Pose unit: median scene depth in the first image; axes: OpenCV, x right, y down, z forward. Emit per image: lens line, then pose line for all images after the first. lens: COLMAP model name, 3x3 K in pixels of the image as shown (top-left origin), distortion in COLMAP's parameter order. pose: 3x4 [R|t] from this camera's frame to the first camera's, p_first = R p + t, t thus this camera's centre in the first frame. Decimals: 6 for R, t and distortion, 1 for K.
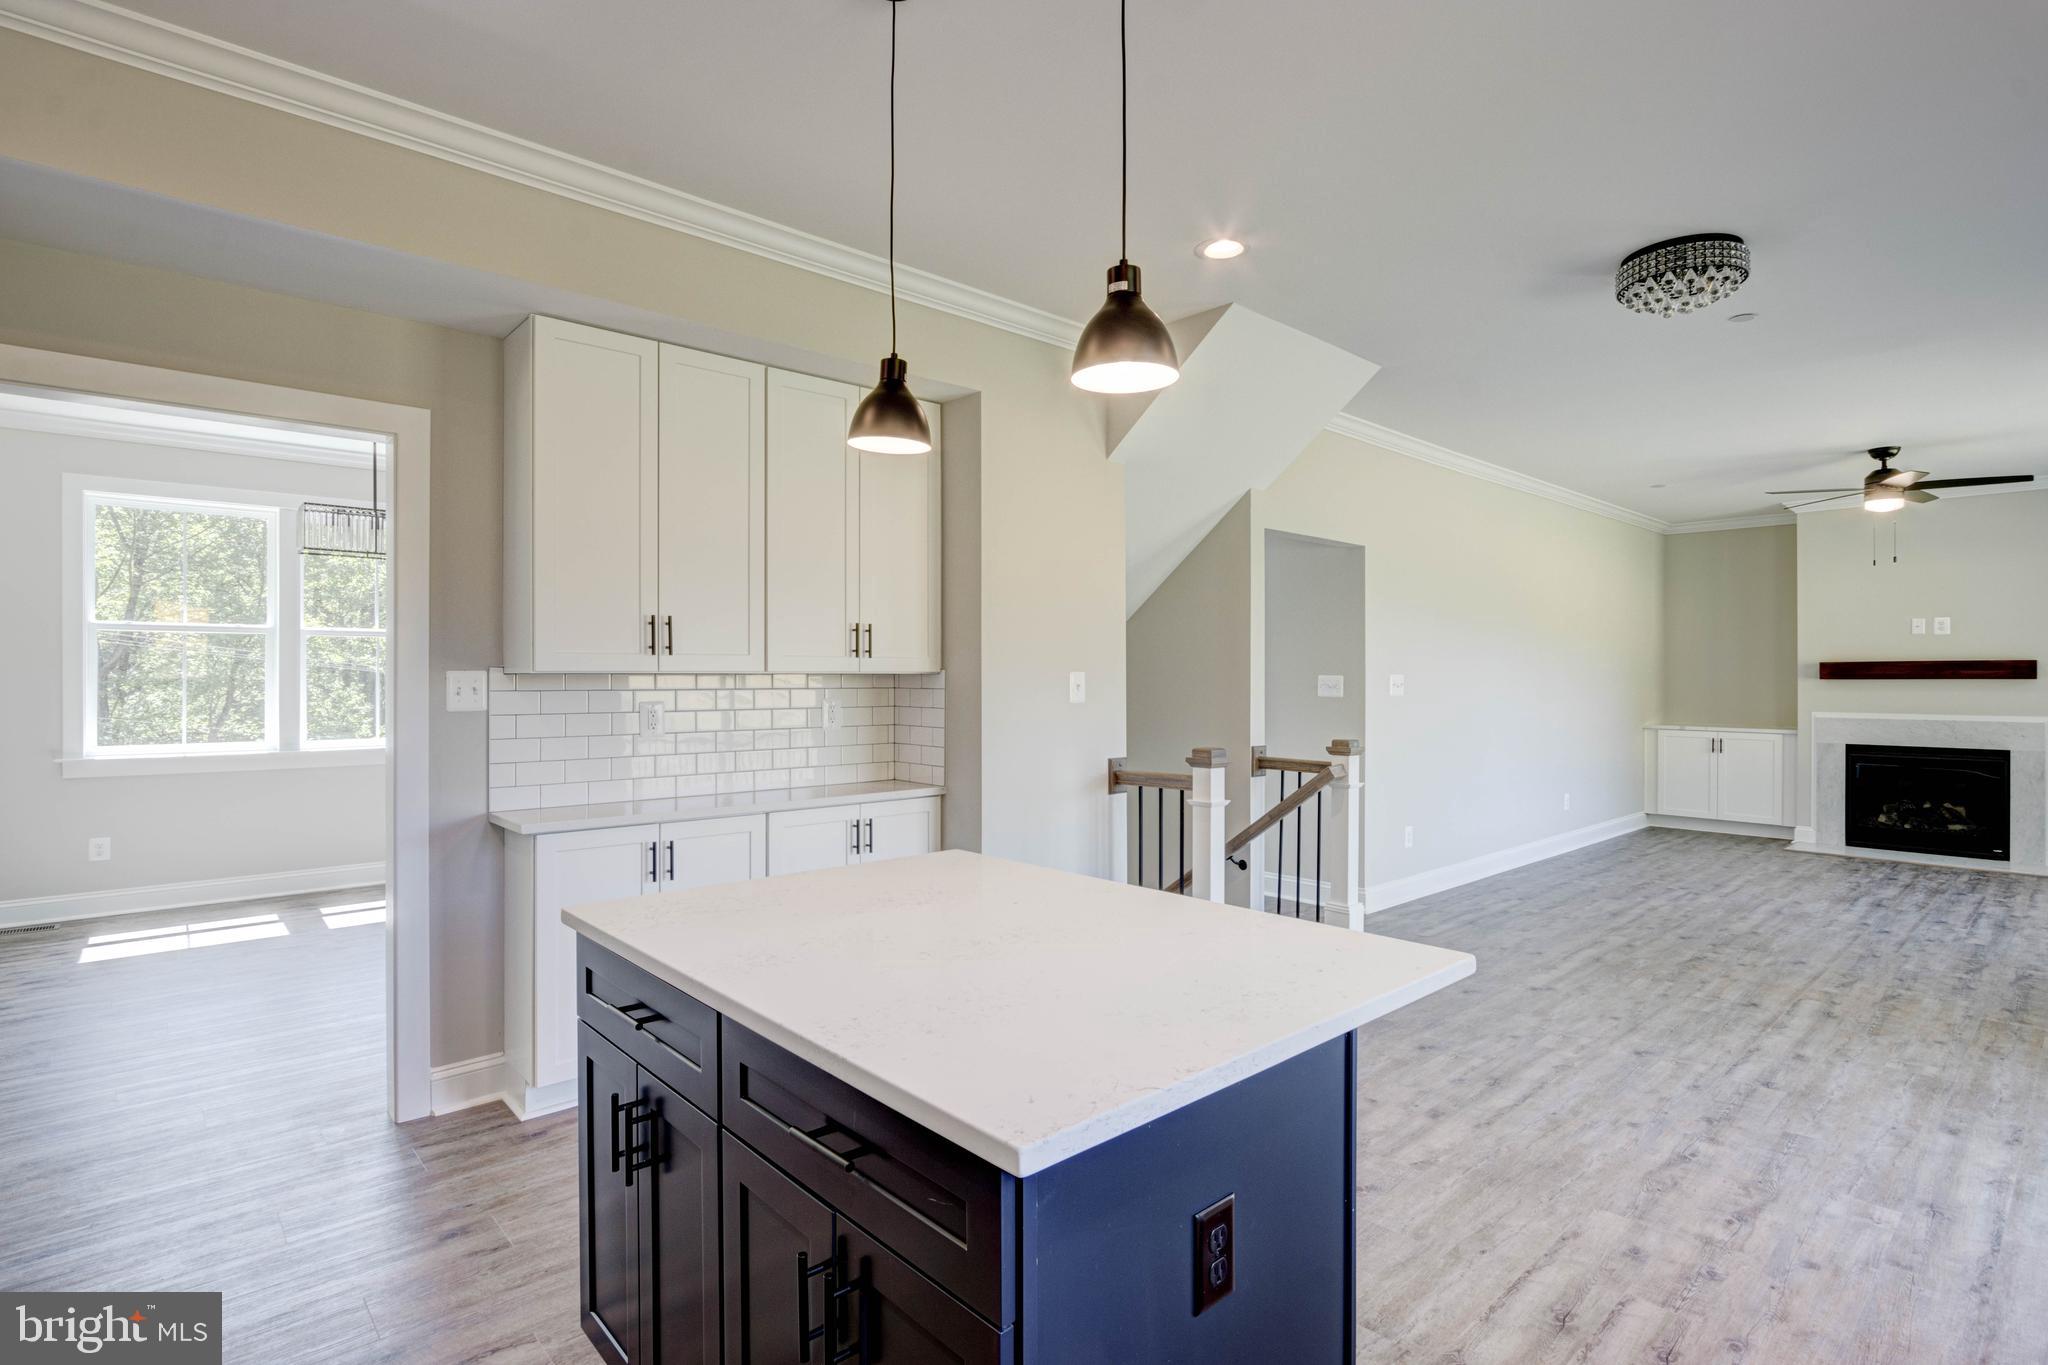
lens RADIAL K [[974.3, 0, 1025.6], [0, 974.3, 675.8], [0, 0, 1]] dist [-0.017724, 0.002246]
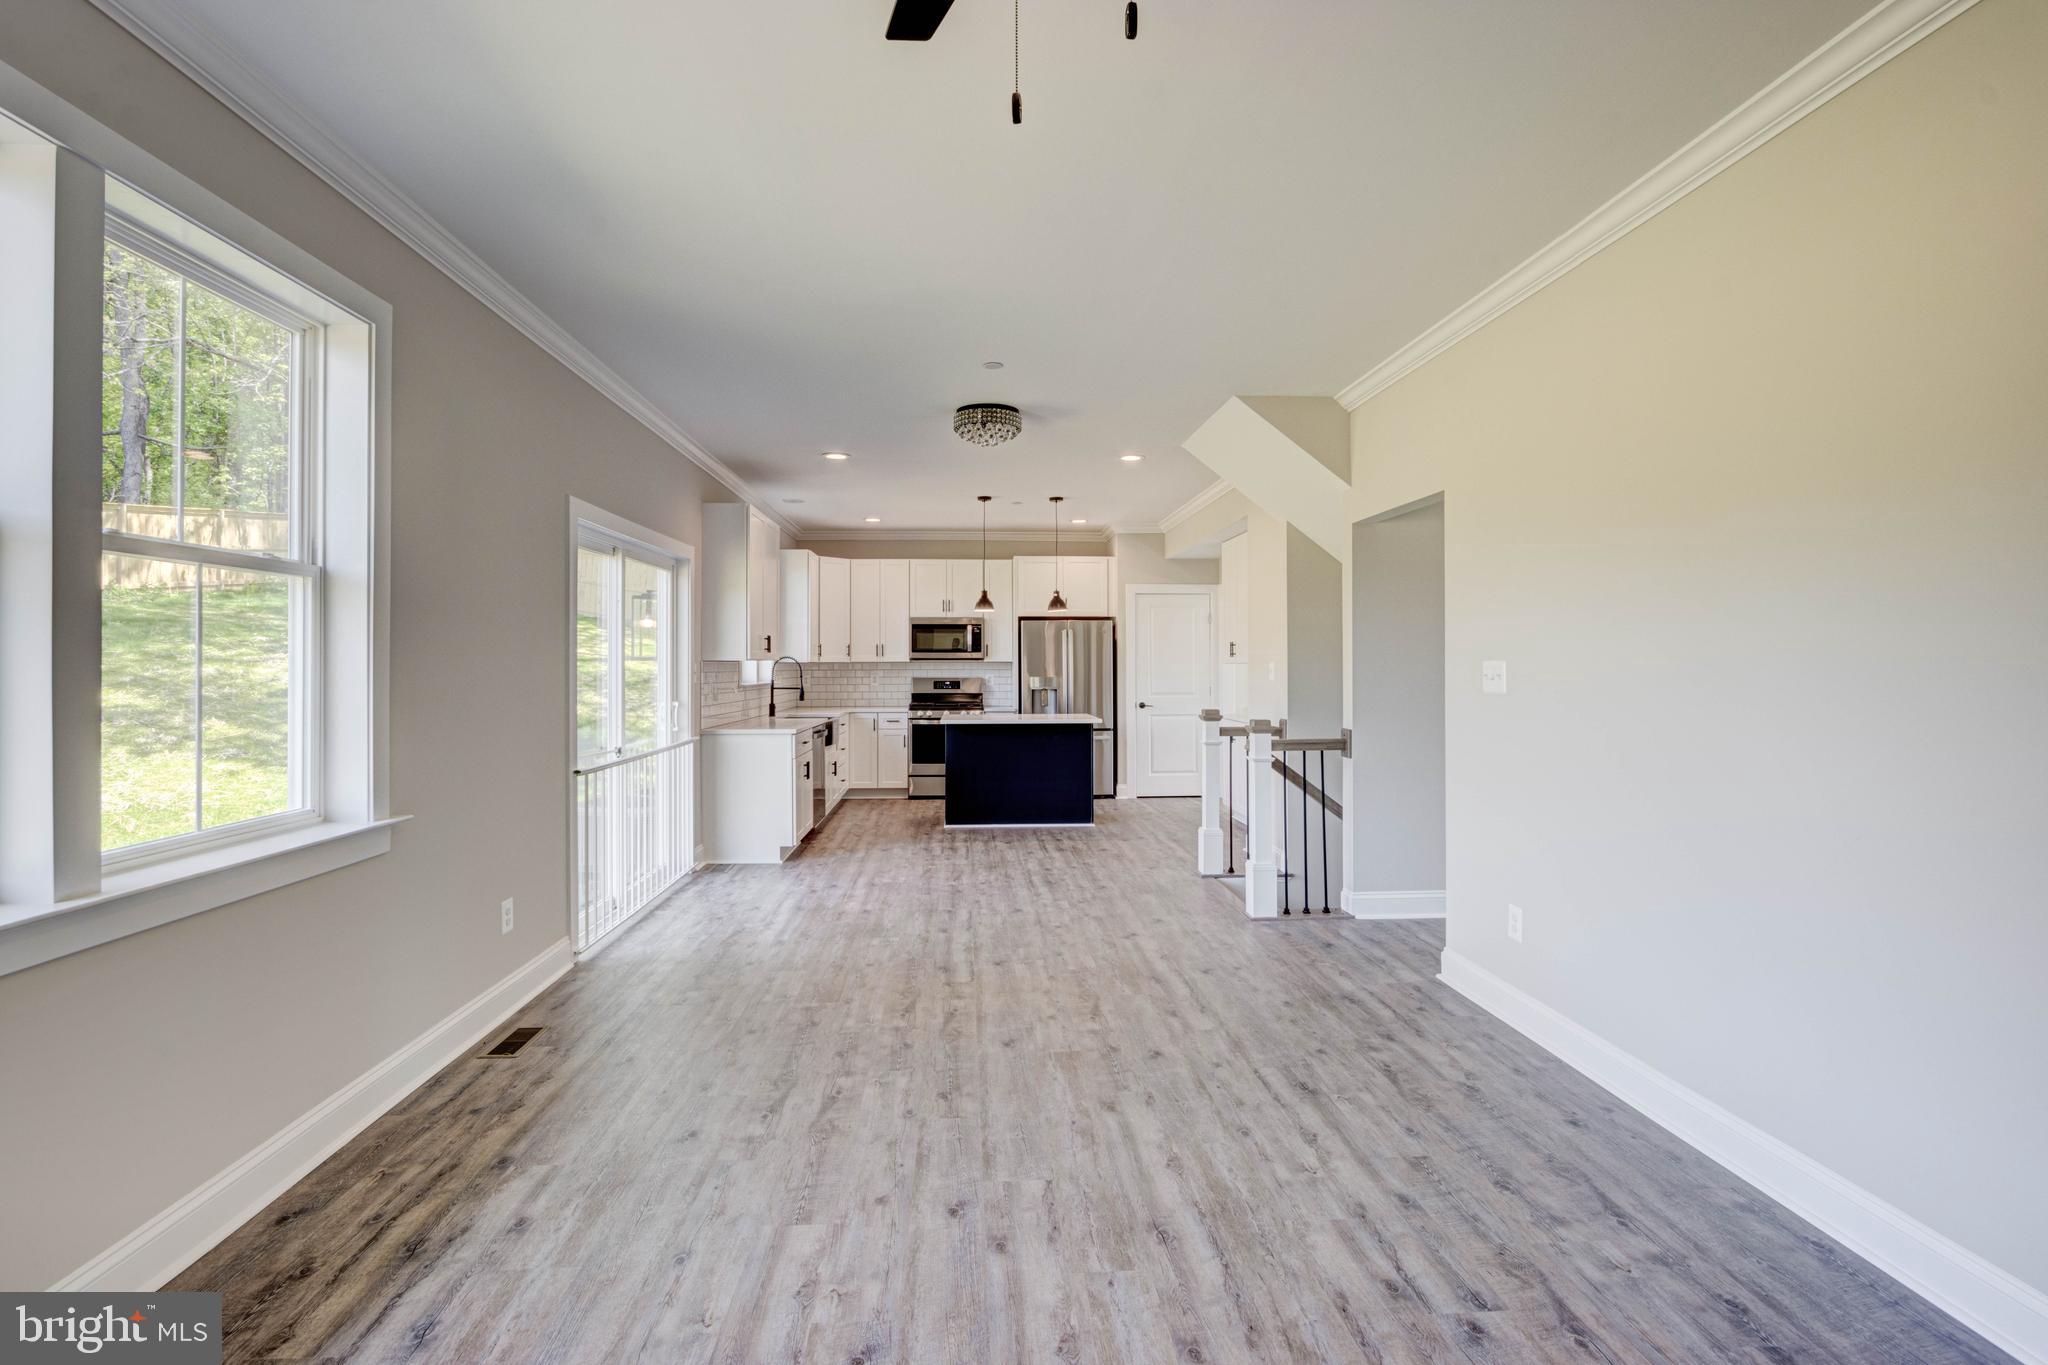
lens RADIAL K [[974.3, 0, 1013.4], [0, 974.3, 659.0], [0, 0, 1]] dist [-0.017724, 0.002246]
pose [[-0.621050, -0.004263, -0.783760, 1.432354], [0.003396, 0.999961, -0.008130, 0.003482], [0.783764, -0.007711, -0.621011, 1.513763]]
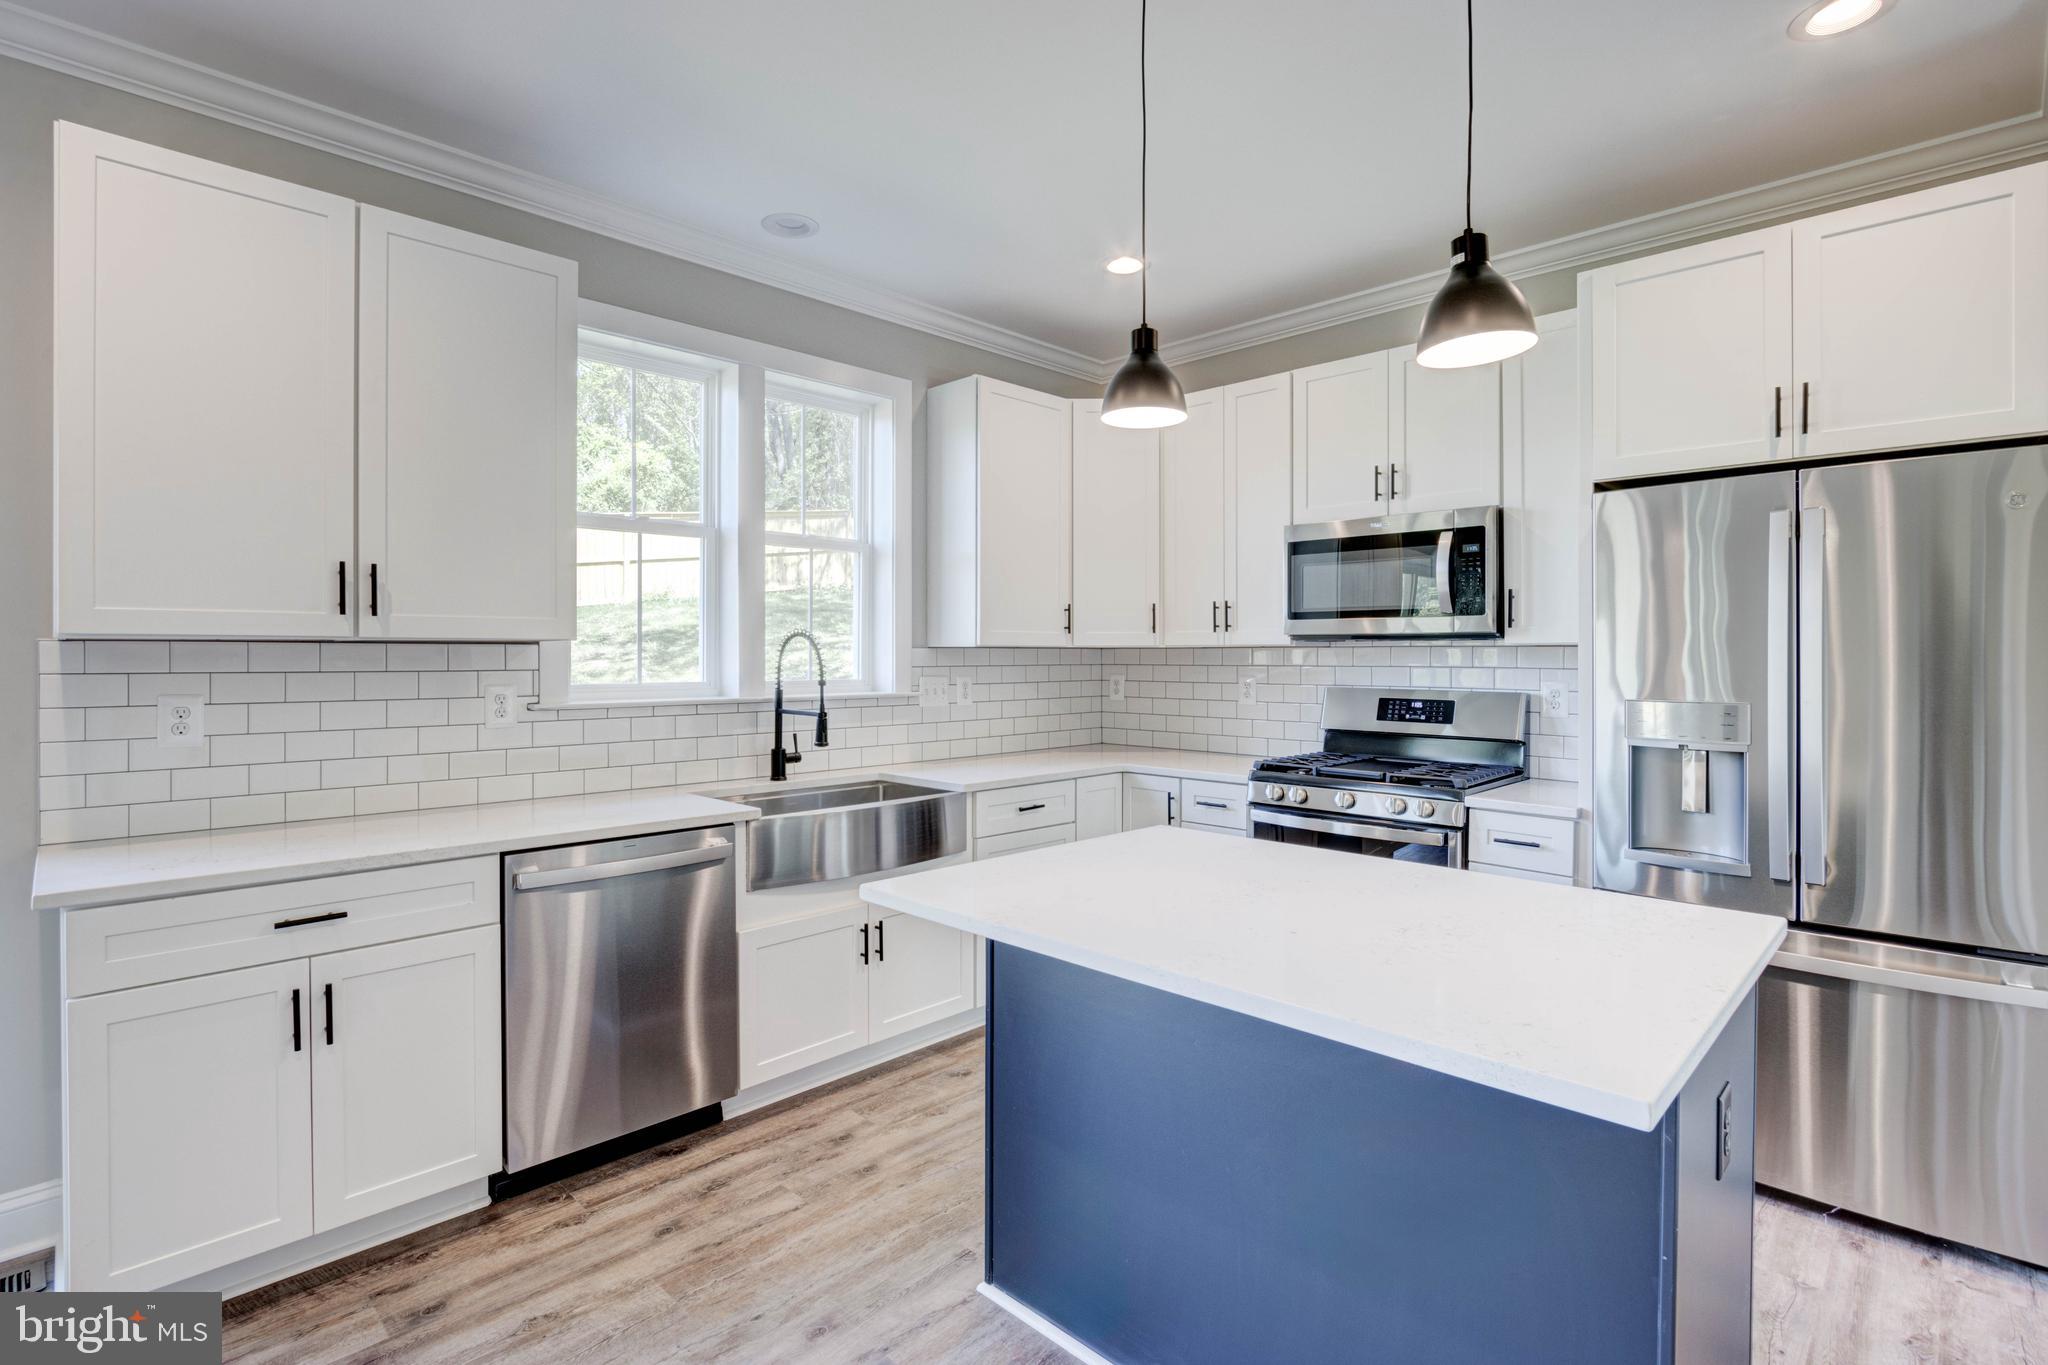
lens RADIAL K [[974.3, 0, 1010.1], [0, 974.3, 665.3], [0, 0, 1]] dist [-0.017724, 0.002246]
pose [[-0.997510, -0.001597, -0.070505, 0.121116], [-0.002381, 0.999936, 0.011030, -0.000802], [0.070483, 0.011170, -0.997450, 0.749329]]
